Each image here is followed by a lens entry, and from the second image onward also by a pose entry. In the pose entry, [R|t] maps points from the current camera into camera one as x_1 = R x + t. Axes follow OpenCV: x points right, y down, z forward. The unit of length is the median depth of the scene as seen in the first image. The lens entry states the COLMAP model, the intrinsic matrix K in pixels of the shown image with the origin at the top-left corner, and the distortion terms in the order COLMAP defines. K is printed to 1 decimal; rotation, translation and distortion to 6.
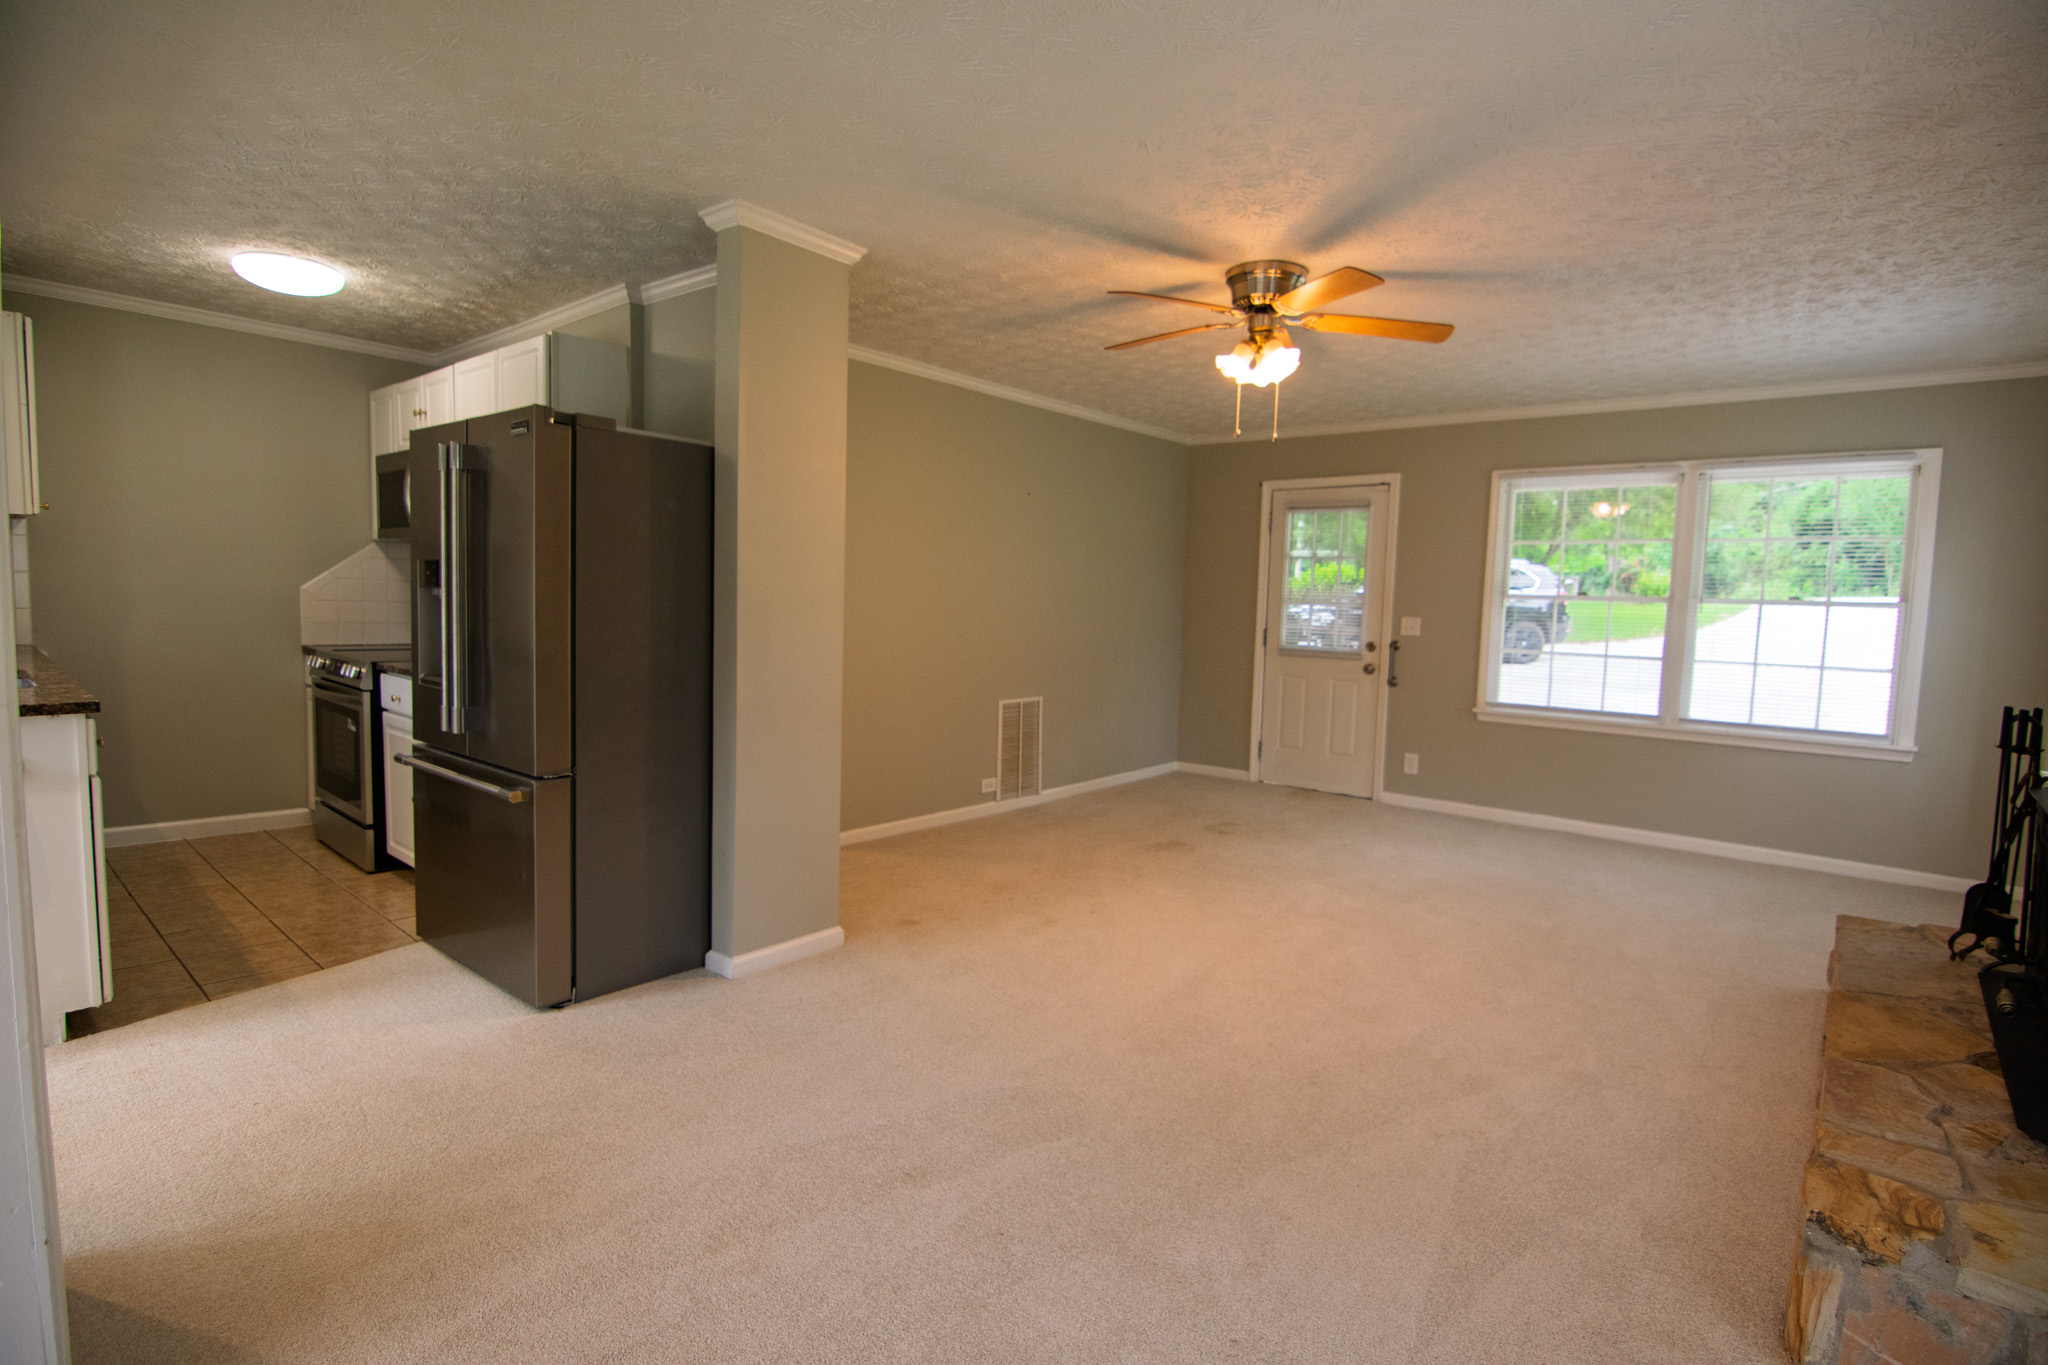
lens RADIAL K [[989.5, 0, 1038.3], [0, 989.5, 678.0], [0, 0, 1]] dist [-0.003455, -0.011853]
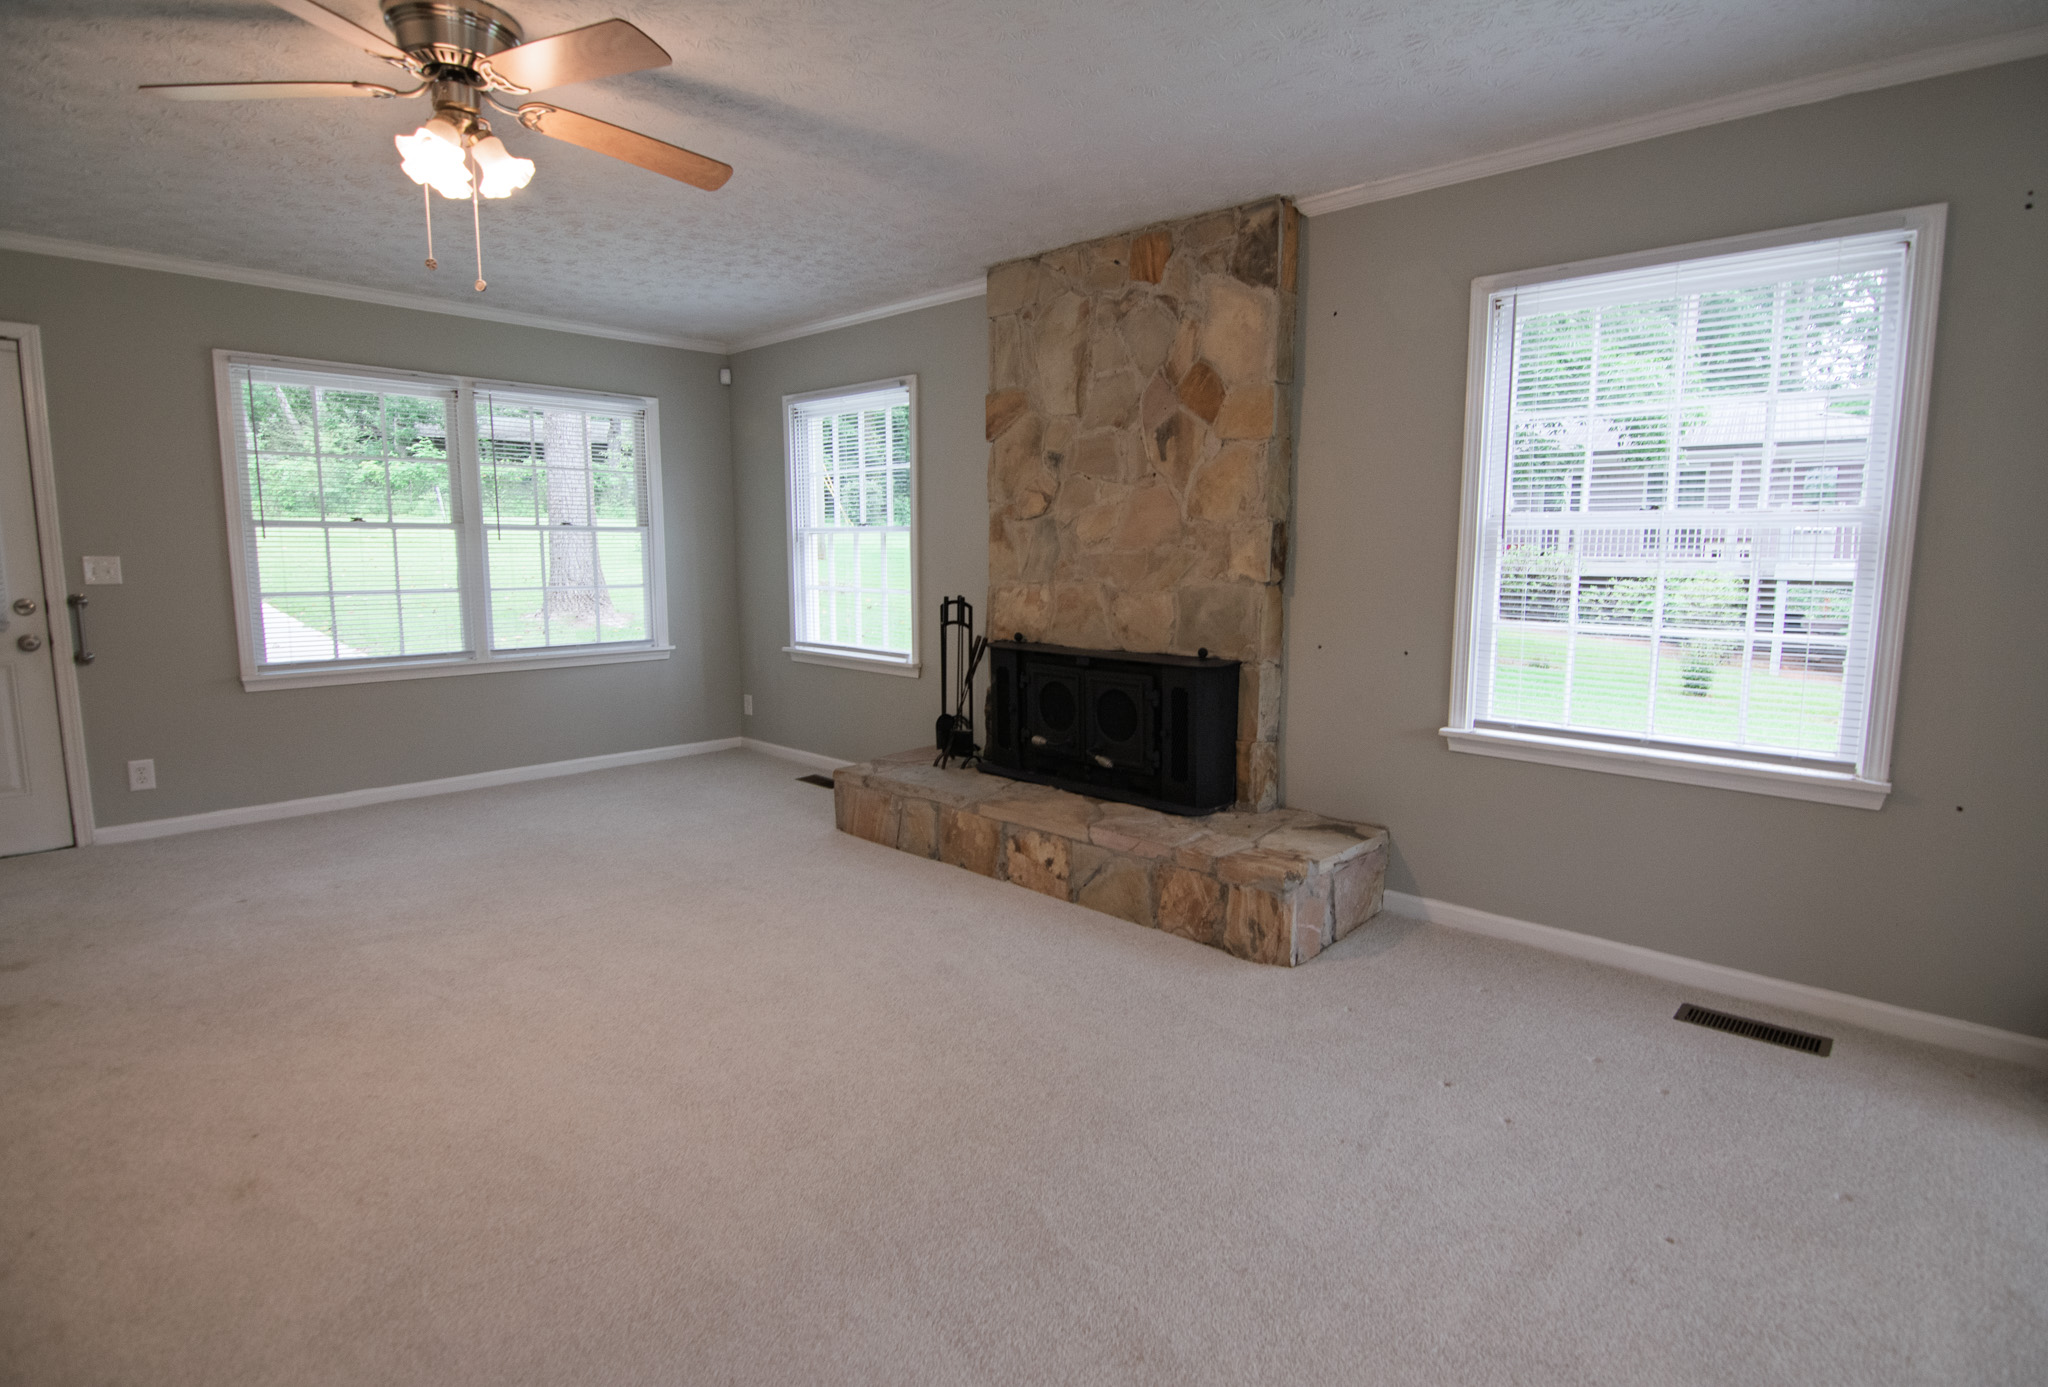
lens RADIAL K [[1024.7, 0, 1053.5], [0, 1024.7, 687.1], [0, 0, 1]] dist [-0.000321, -0.000673]
pose [[0.044713, -0.160159, 0.986078, -0.342571], [0.080488, 0.984434, 0.156242, -0.038684], [-0.995752, 0.072381, 0.056908, 0.433195]]
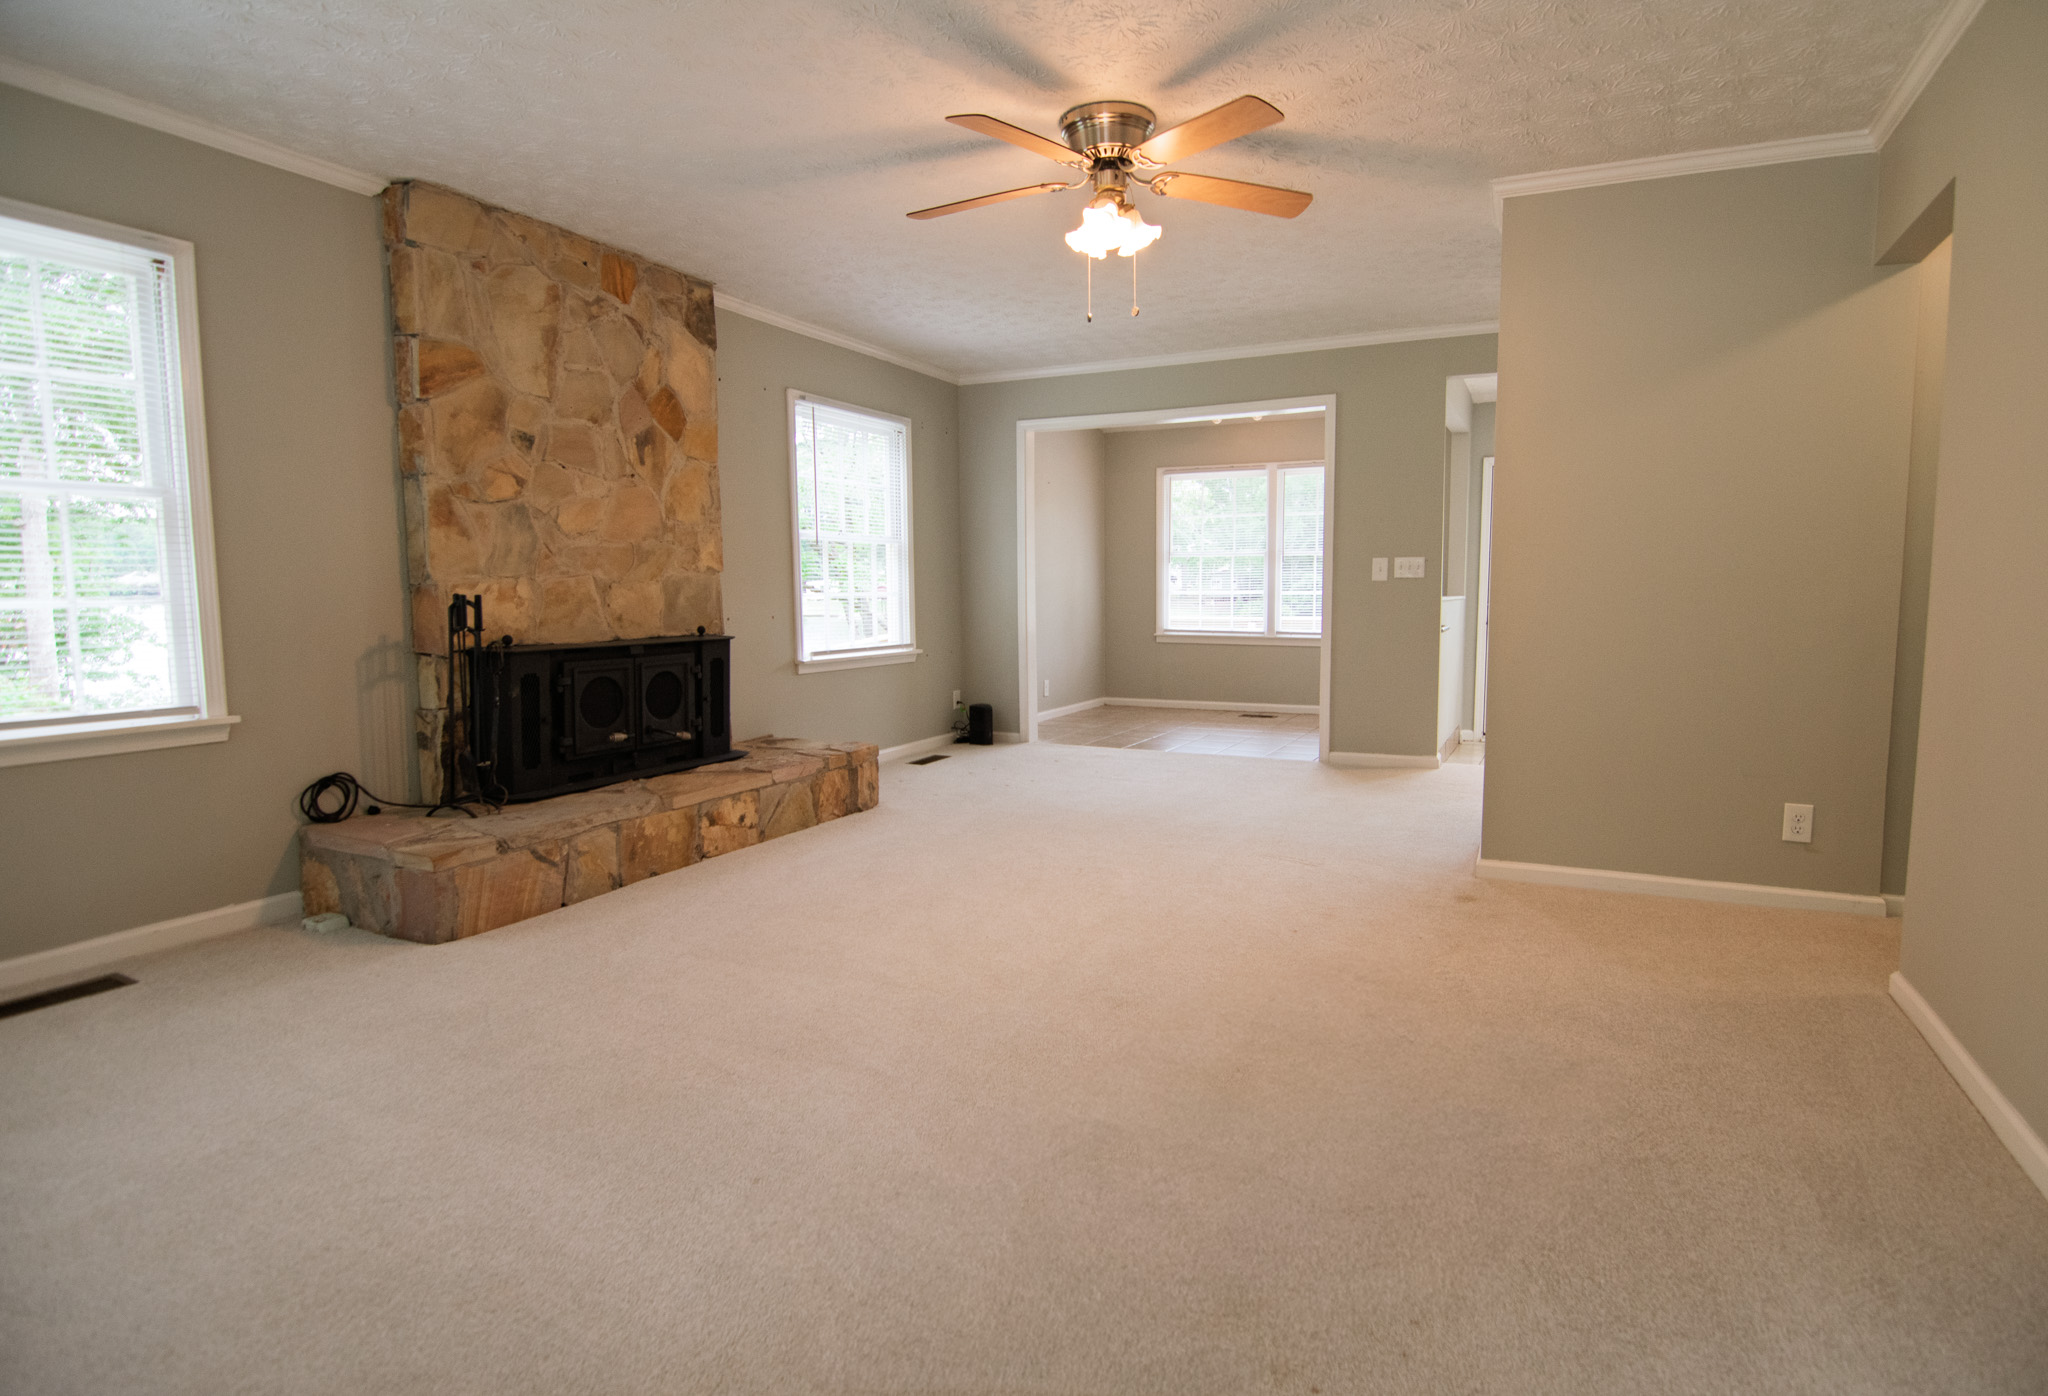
lens RADIAL K [[1064.7, 0, 1065.6], [0, 1064.7, 688.5], [0, 0, 1]] dist [-0.002060, -0.014897]
pose [[-0.967623, -0.002278, -0.252390, 0.351914], [-0.046917, 0.984155, 0.170990, -0.064403], [0.248001, 0.177296, -0.952398, 1.388784]]
